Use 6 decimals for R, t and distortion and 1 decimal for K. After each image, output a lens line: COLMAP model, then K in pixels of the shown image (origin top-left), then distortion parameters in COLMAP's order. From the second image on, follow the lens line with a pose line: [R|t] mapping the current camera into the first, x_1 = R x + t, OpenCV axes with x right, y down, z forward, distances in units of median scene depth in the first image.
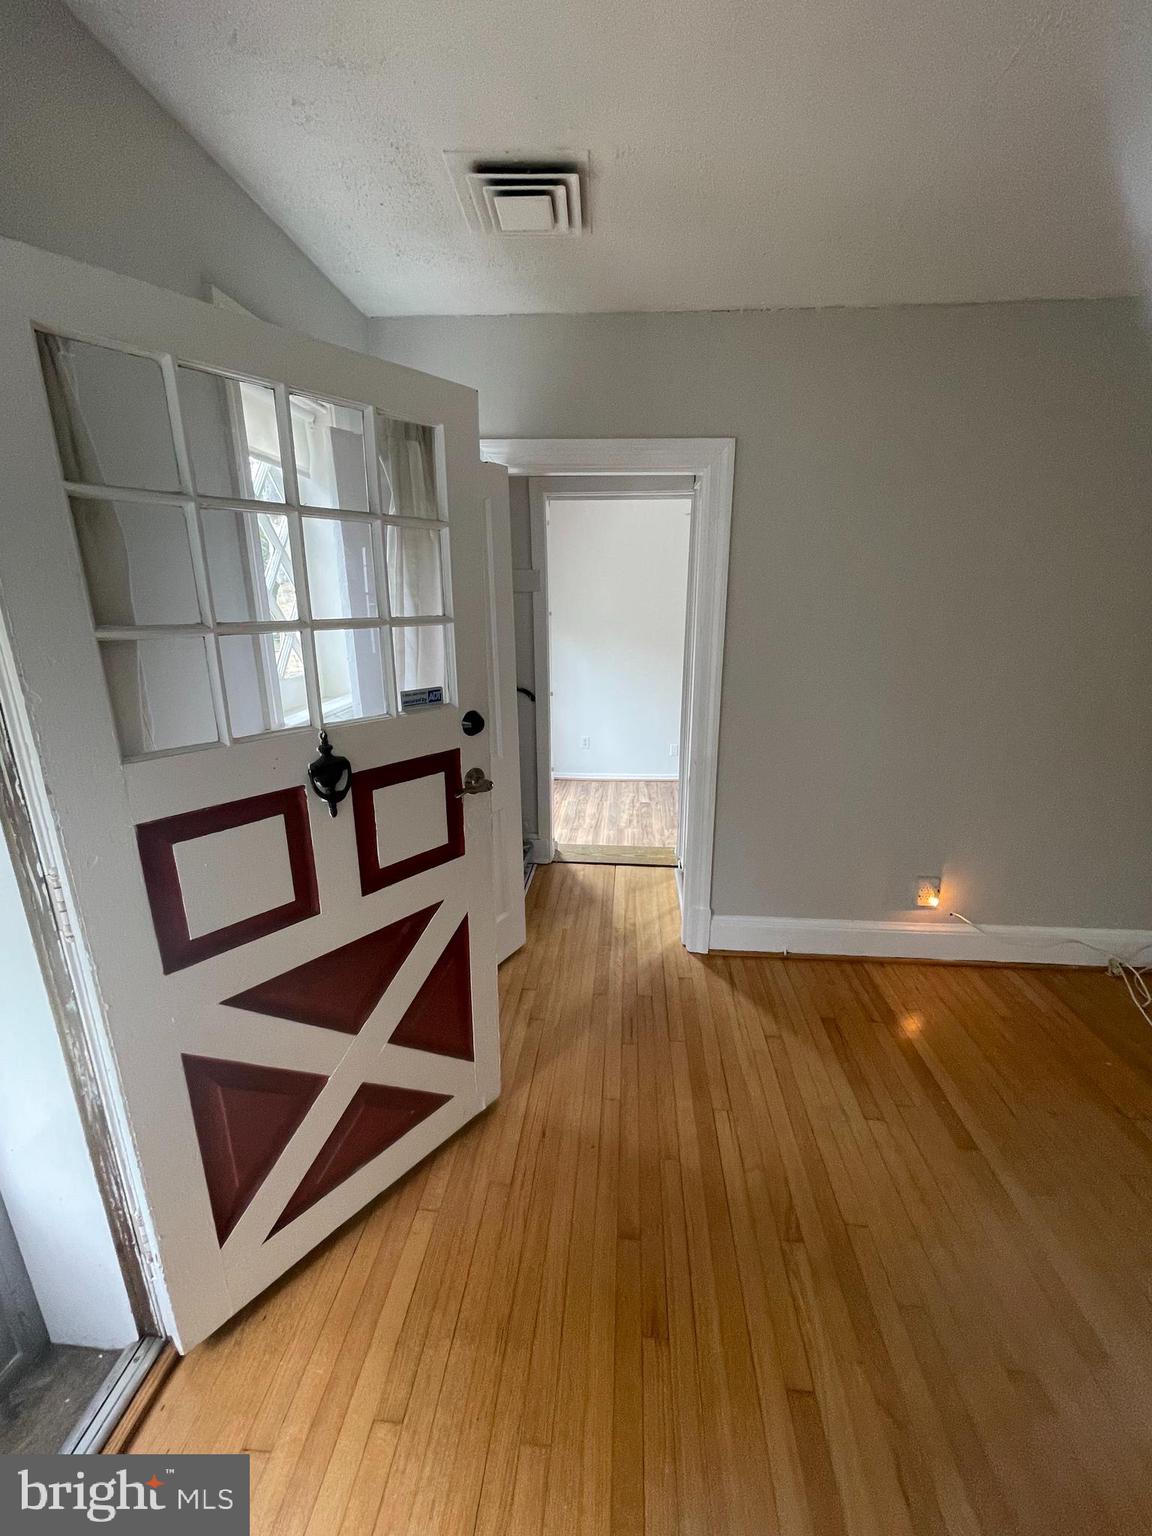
lens RADIAL K [[623.3, 0, 583.7], [0, 623.3, 762.8], [0, 0, 1]] dist [-0.001109, -0.000407]
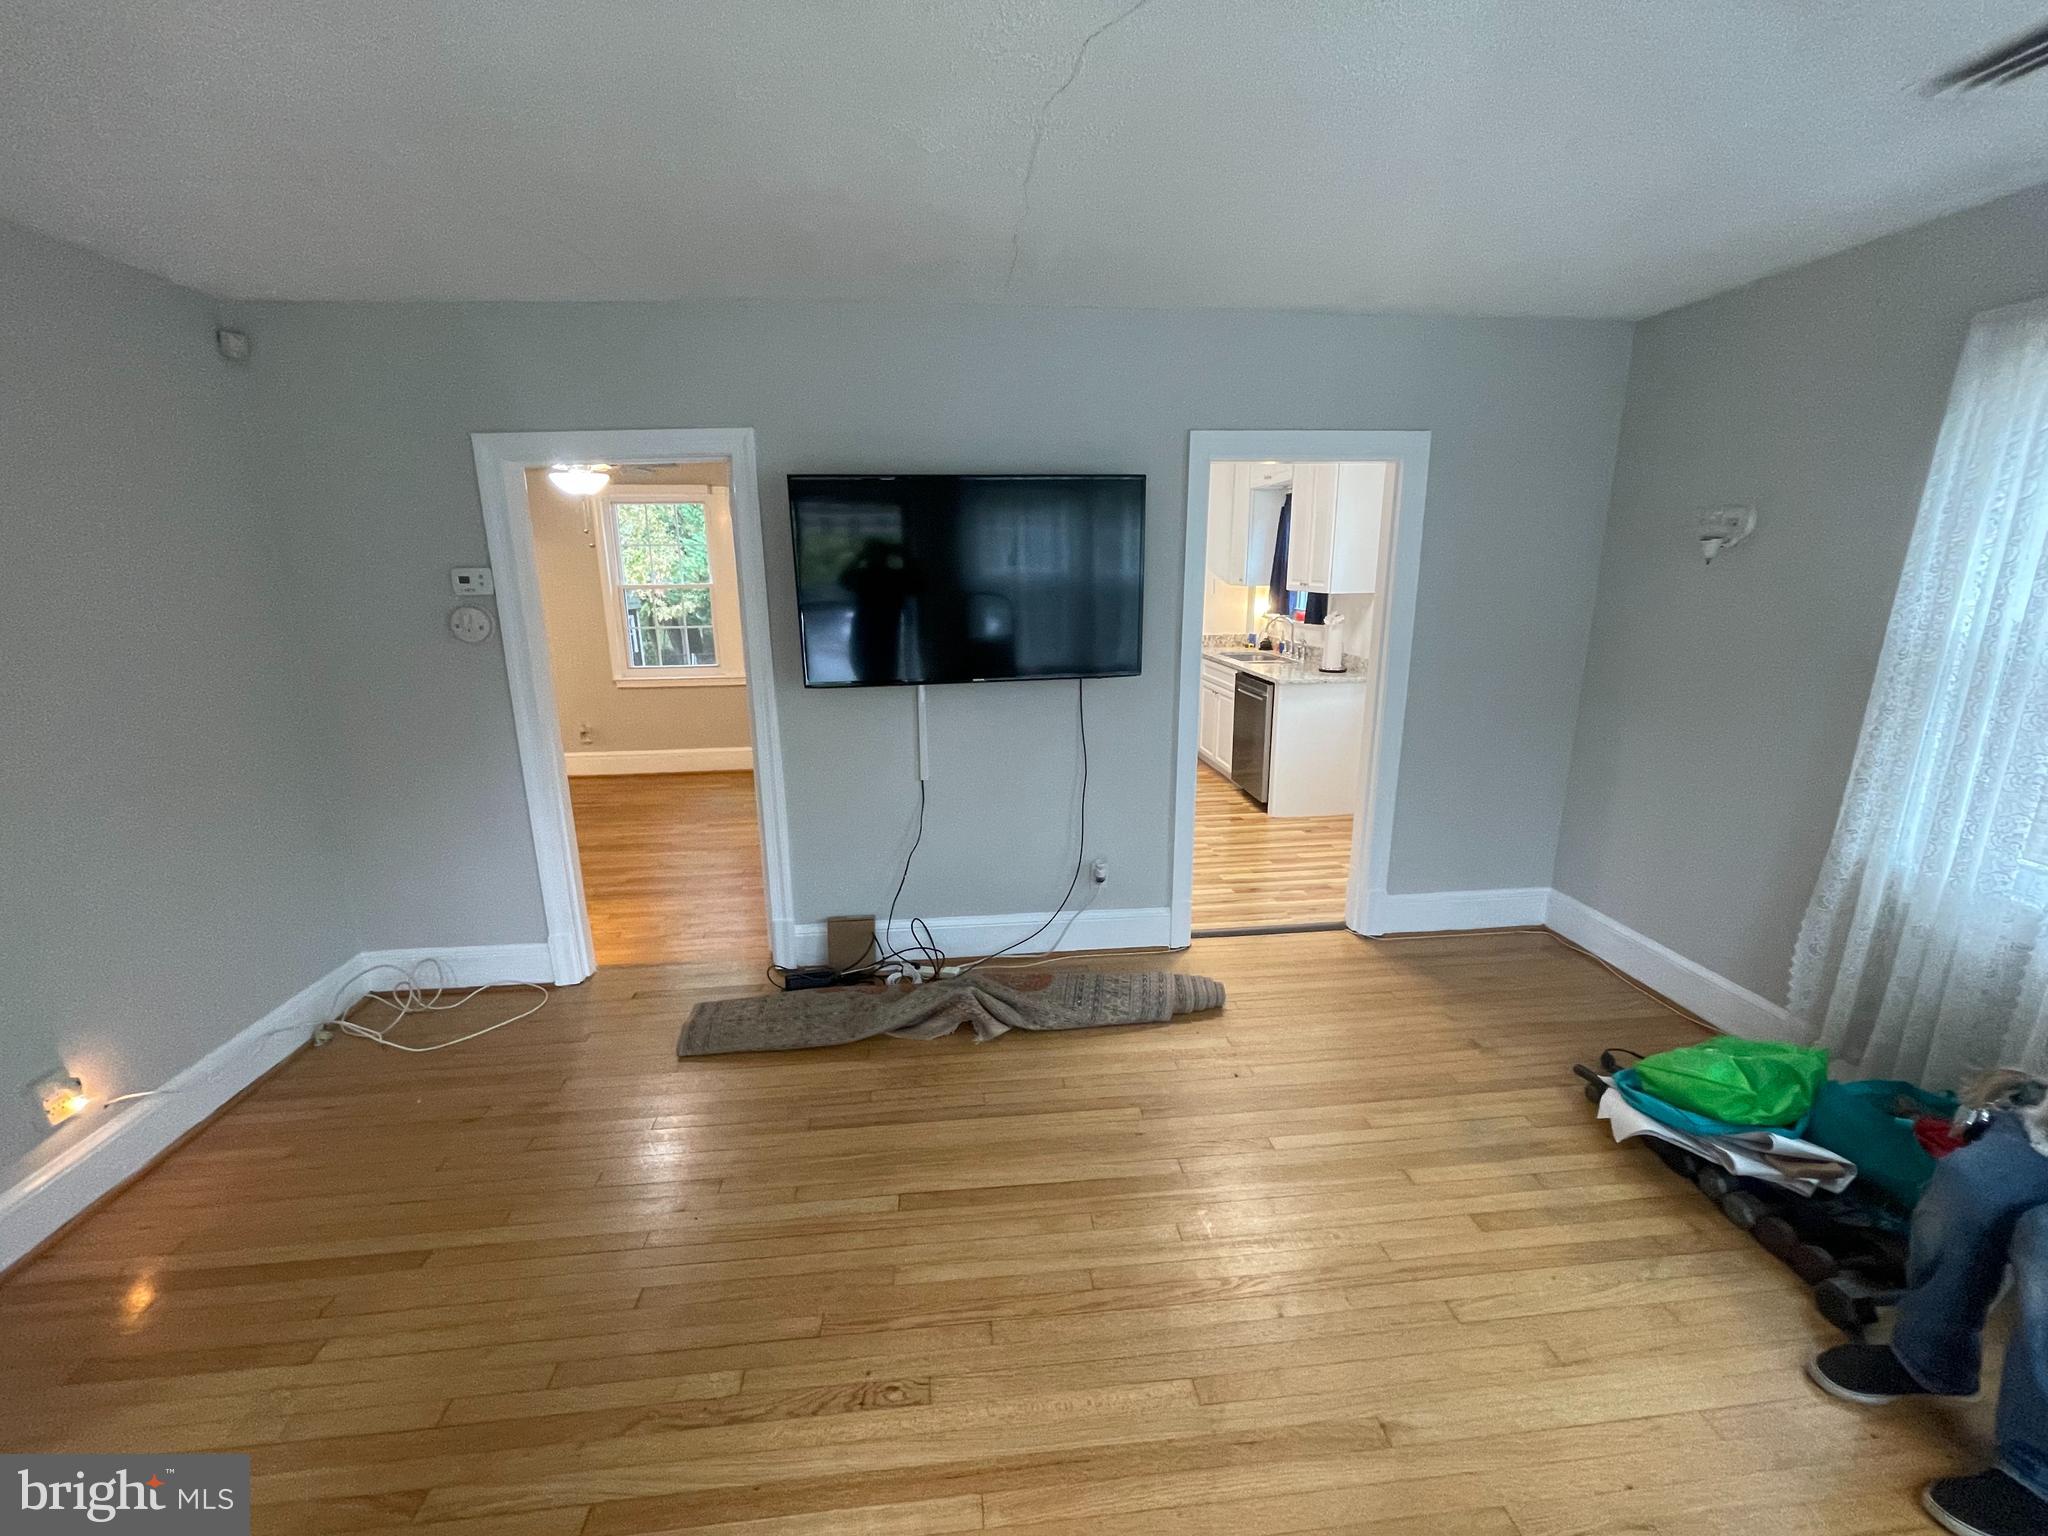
lens RADIAL K [[831.0, 0, 1025.2], [0, 831.0, 766.4], [0, 0, 1]] dist [-0.001109, -0.000407]
pose [[-0.164165, -0.241245, 0.956478, -0.282374], [0.269031, 0.921925, 0.278706, -0.056640], [-0.949037, 0.303076, -0.086445, 0.091236]]
